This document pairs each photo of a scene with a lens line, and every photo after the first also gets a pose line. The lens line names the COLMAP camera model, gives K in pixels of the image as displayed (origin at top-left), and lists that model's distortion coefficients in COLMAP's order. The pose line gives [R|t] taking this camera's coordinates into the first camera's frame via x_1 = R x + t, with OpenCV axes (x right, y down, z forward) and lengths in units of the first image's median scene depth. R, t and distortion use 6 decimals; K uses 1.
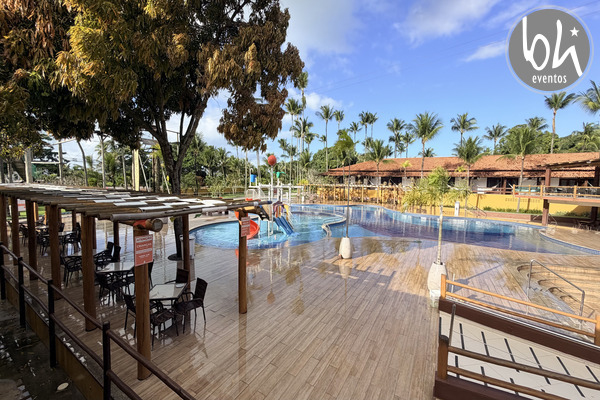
lens RADIAL K [[240.3, 0, 288.7], [0, 240.3, 196.5], [0, 0, 1]] dist [-0.001831, -0.000090]
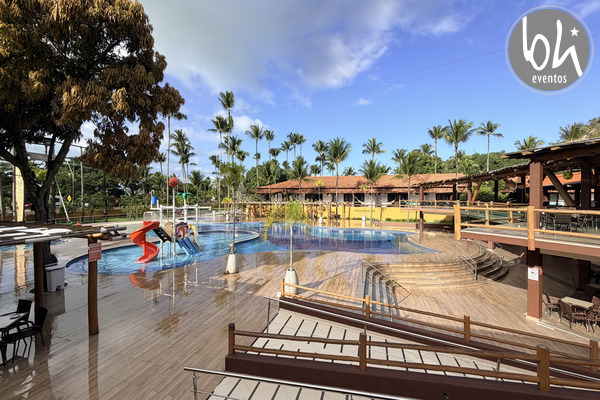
lens RADIAL K [[244.7, 0, 300.0], [0, 244.7, 200.0], [0, 0, 1]] dist [0.000041, 0.000130]
pose [[0.966540, -0.020131, 0.255726, 0.090332], [0.032657, 0.998461, -0.044829, -0.006194], [-0.254430, 0.051680, 0.965709, -0.064699]]
